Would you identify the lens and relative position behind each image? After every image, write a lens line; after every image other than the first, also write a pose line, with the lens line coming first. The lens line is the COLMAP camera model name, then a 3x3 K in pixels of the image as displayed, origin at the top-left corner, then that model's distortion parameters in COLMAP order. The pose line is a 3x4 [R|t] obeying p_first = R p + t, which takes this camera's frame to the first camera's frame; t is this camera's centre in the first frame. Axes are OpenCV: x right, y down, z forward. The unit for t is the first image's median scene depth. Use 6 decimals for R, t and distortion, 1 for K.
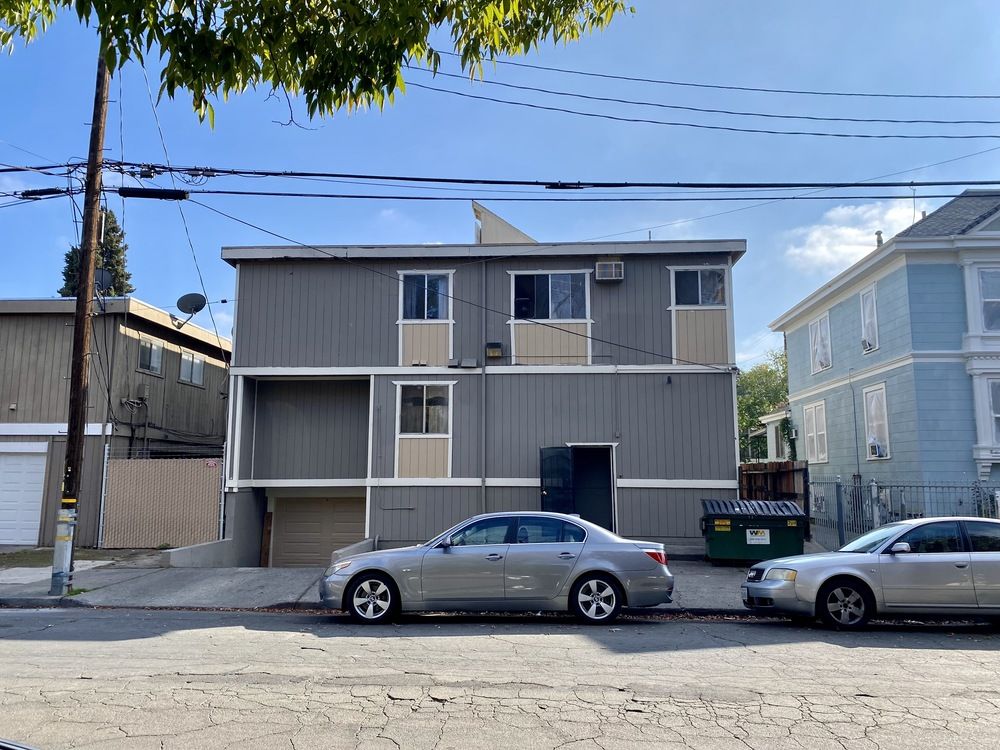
lens RADIAL K [[763.2, 0, 500.0], [0, 763.2, 375.0], [0, 0, 1]] dist [0.027366, -0.035893]
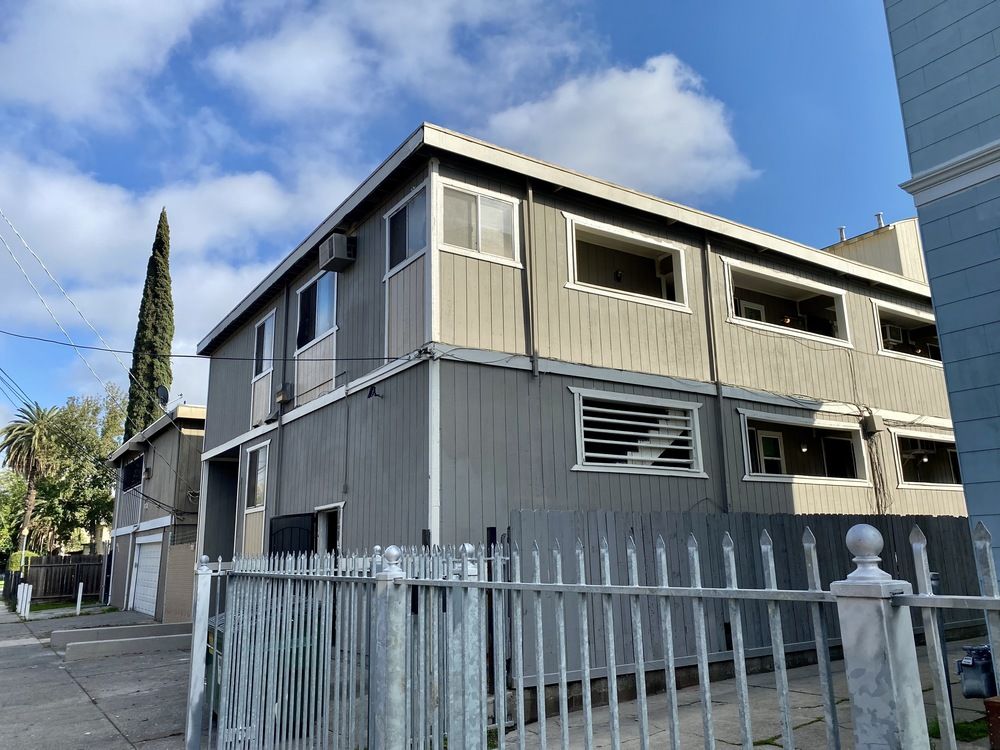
lens RADIAL K [[763.2, 0, 500.0], [0, 763.2, 375.0], [0, 0, 1]] dist [0.027366, -0.035893]
pose [[0.605606, -0.197990, -0.770741, 0.740441], [0.131050, 0.980144, -0.148810, 0.095391], [0.784899, -0.010885, 0.619528, 0.684117]]
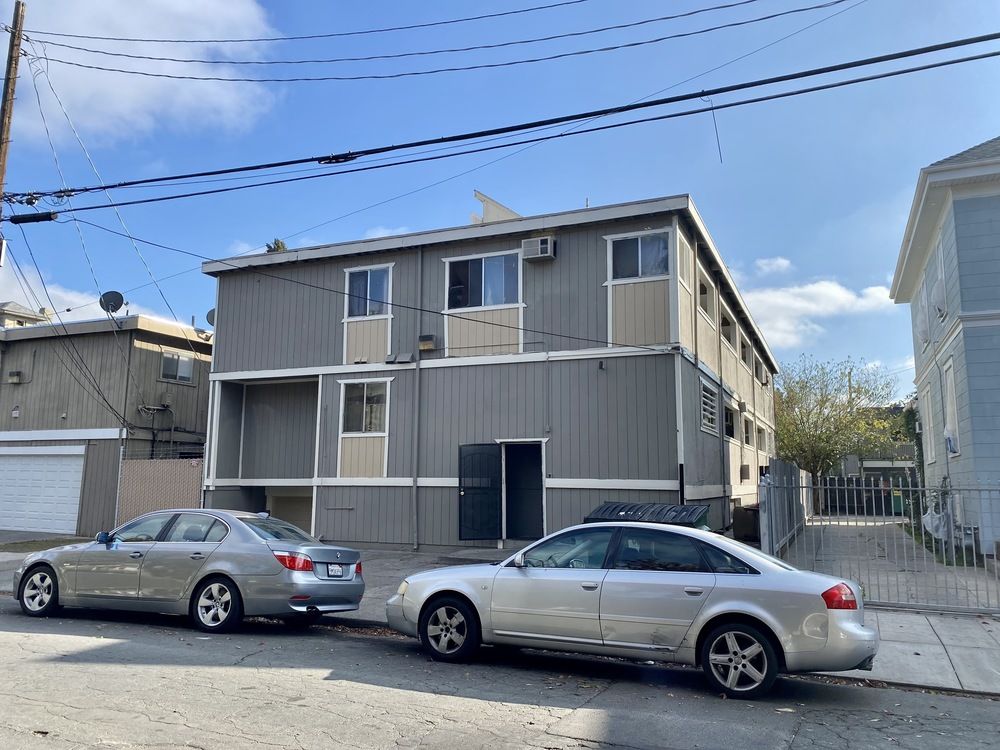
lens RADIAL K [[763.2, 0, 500.0], [0, 763.2, 375.0], [0, 0, 1]] dist [0.027366, -0.035893]
pose [[0.938636, -0.043714, -0.342127, 0.400583], [0.041066, 0.999044, -0.014983, 0.025194], [0.342455, 0.000014, 0.939534, 0.136862]]
